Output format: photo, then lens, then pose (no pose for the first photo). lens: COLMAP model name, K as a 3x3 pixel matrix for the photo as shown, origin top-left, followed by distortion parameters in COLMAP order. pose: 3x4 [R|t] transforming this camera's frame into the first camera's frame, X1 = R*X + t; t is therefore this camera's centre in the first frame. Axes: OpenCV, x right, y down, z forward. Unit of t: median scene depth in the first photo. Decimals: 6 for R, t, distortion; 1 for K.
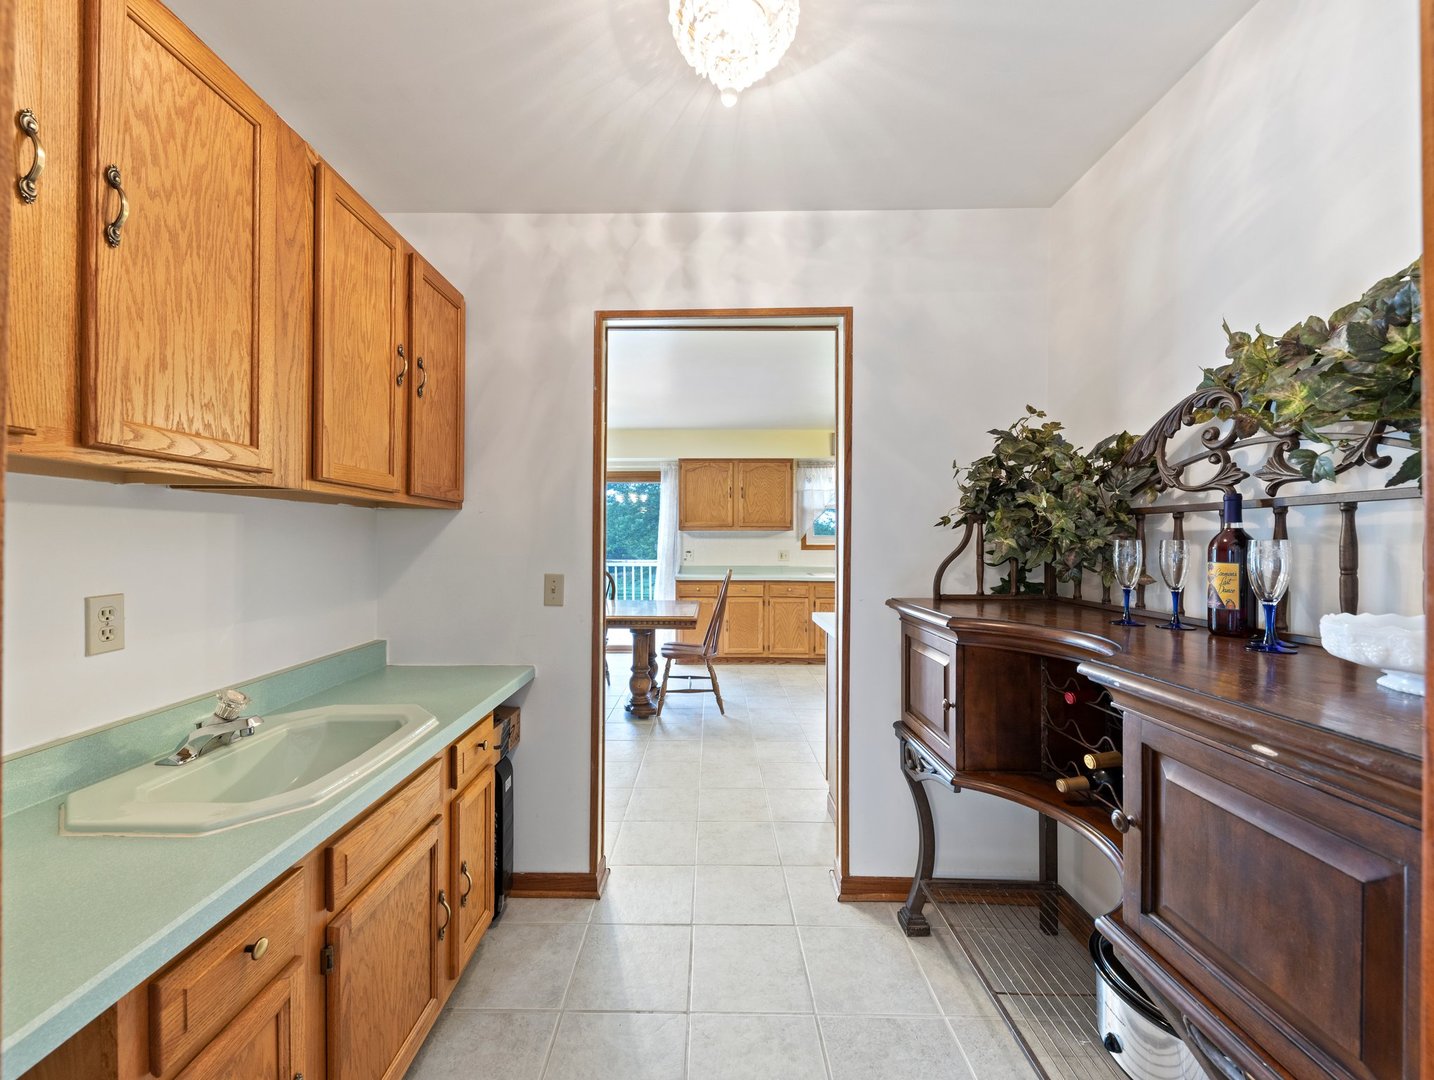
lens RADIAL K [[550.5, 0, 714.6], [0, 550.5, 540.4], [0, 0, 1]] dist [0.006082, -0.001241]
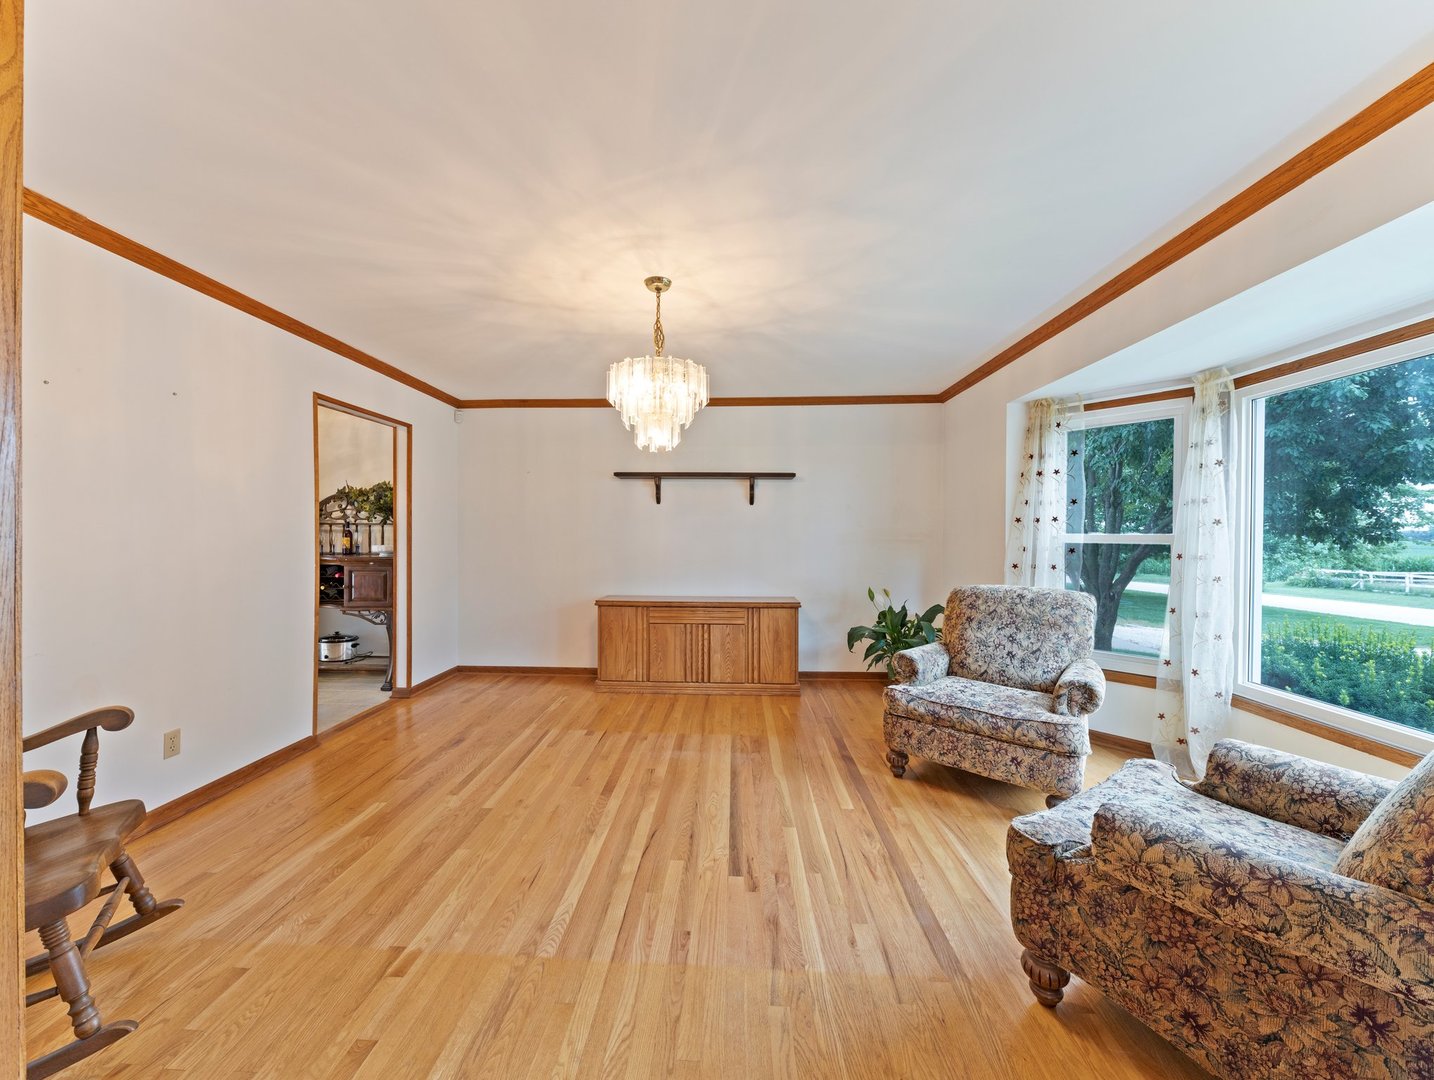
lens RADIAL K [[550.5, 0, 716.6], [0, 550.5, 538.1], [0, 0, 1]] dist [0.006082, -0.001241]
pose [[0.029402, -0.011534, 0.999501, -3.187432], [-0.004425, 0.999922, 0.011669, -0.017705], [-0.999558, -0.004766, 0.029348, -1.940037]]
